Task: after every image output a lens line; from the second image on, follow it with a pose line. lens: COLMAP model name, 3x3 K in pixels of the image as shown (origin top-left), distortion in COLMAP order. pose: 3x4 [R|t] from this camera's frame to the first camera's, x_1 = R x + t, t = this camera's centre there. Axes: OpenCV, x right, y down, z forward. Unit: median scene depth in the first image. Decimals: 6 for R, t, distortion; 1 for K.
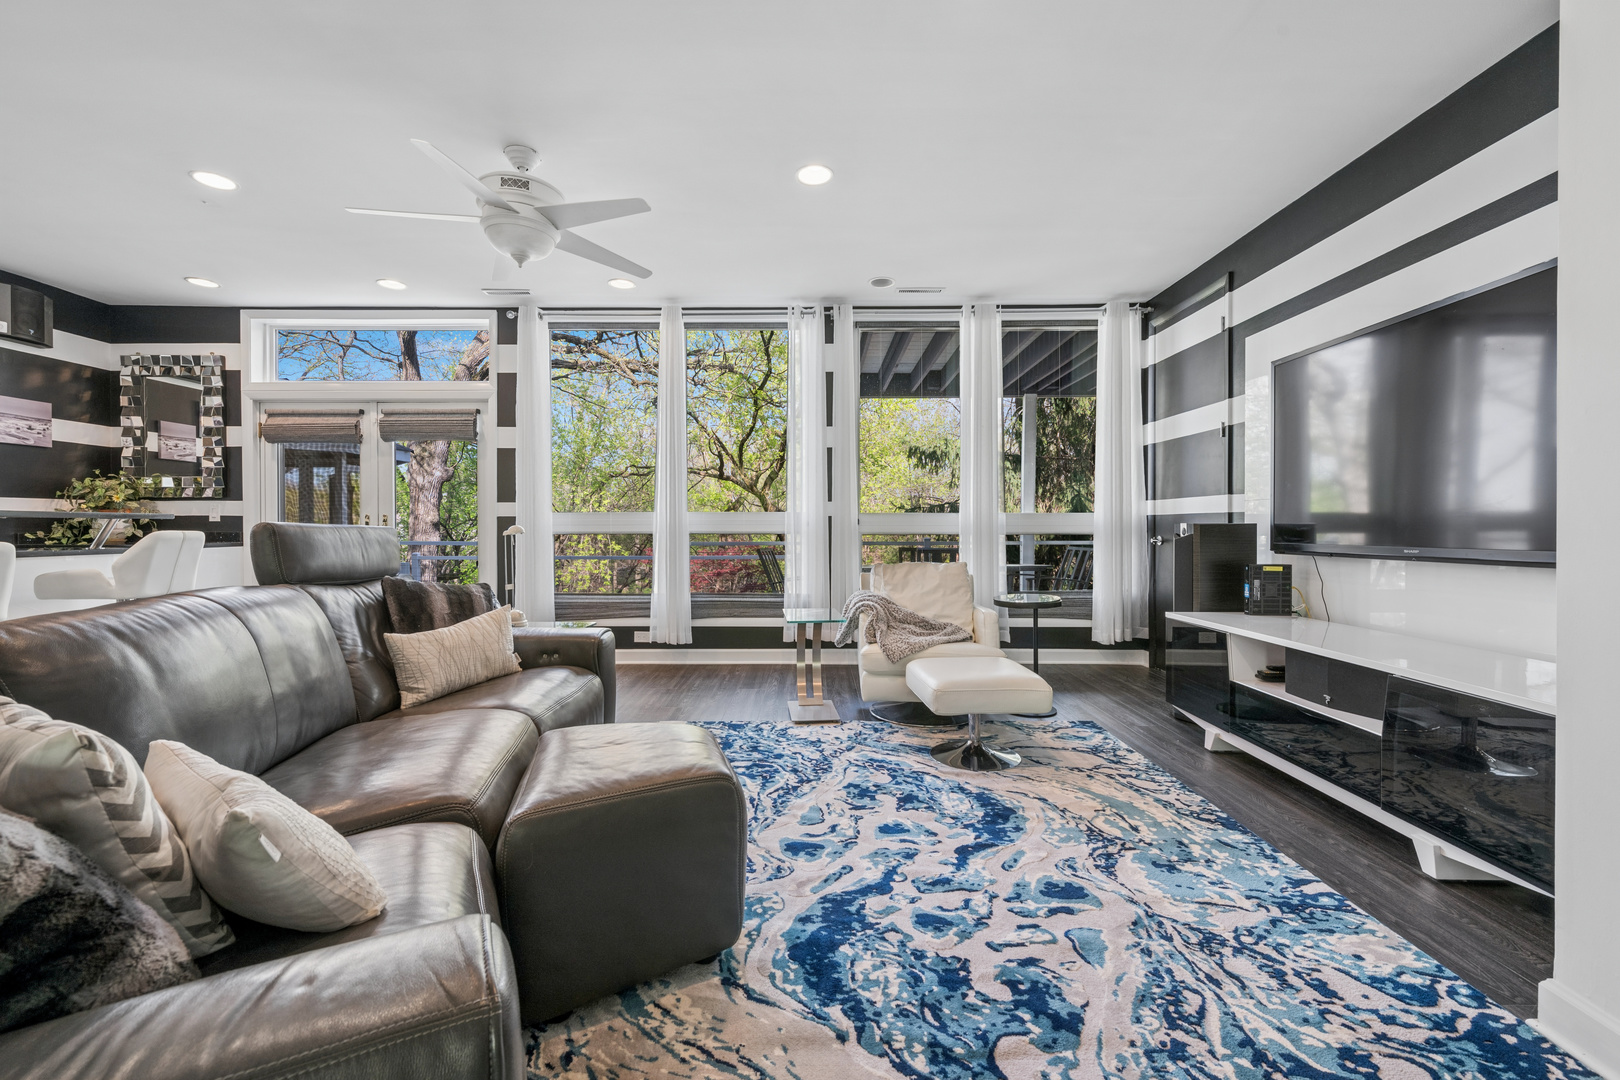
lens RADIAL K [[685.0, 0, 814.9], [0, 685.0, 531.4], [0, 0, 1]] dist [0.004212, -0.001408]
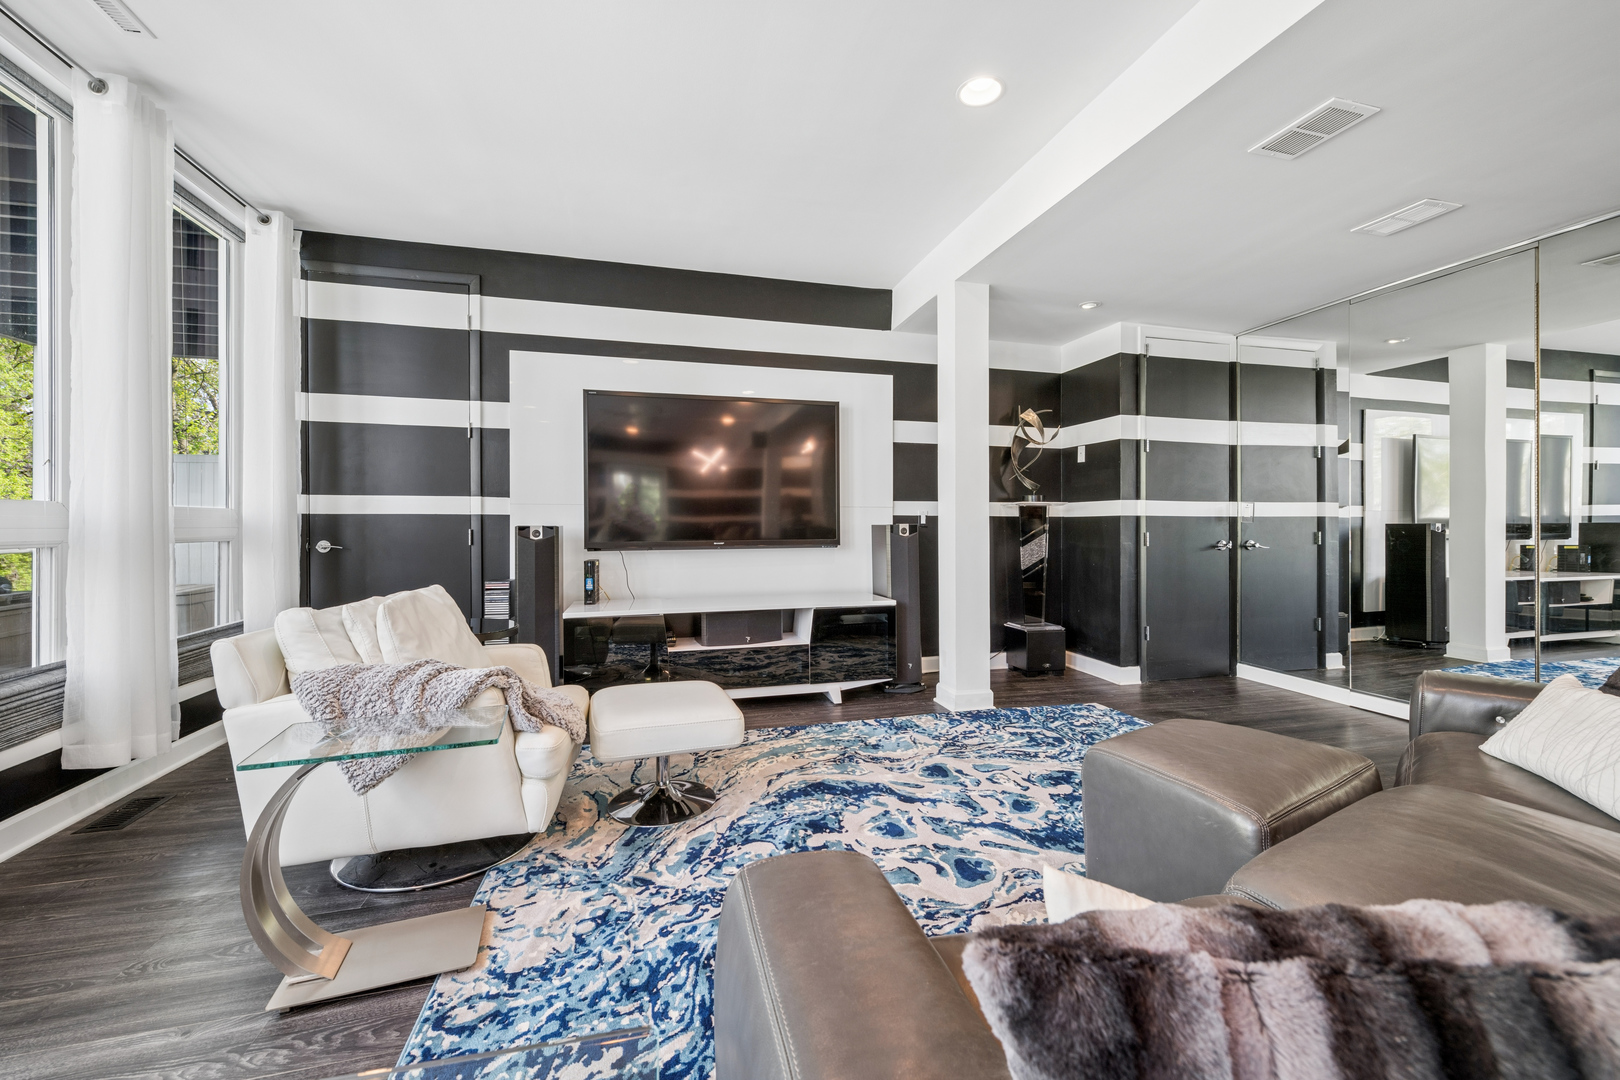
lens RADIAL K [[647.8, 0, 820.5], [0, 647.8, 533.0], [0, 0, 1]] dist [0.002002, -0.000230]
pose [[-0.291308, -0.005962, 0.956611, -0.799080], [0.007982, 0.999931, 0.008663, -0.008227], [-0.956596, 0.010160, -0.291240, 1.444097]]
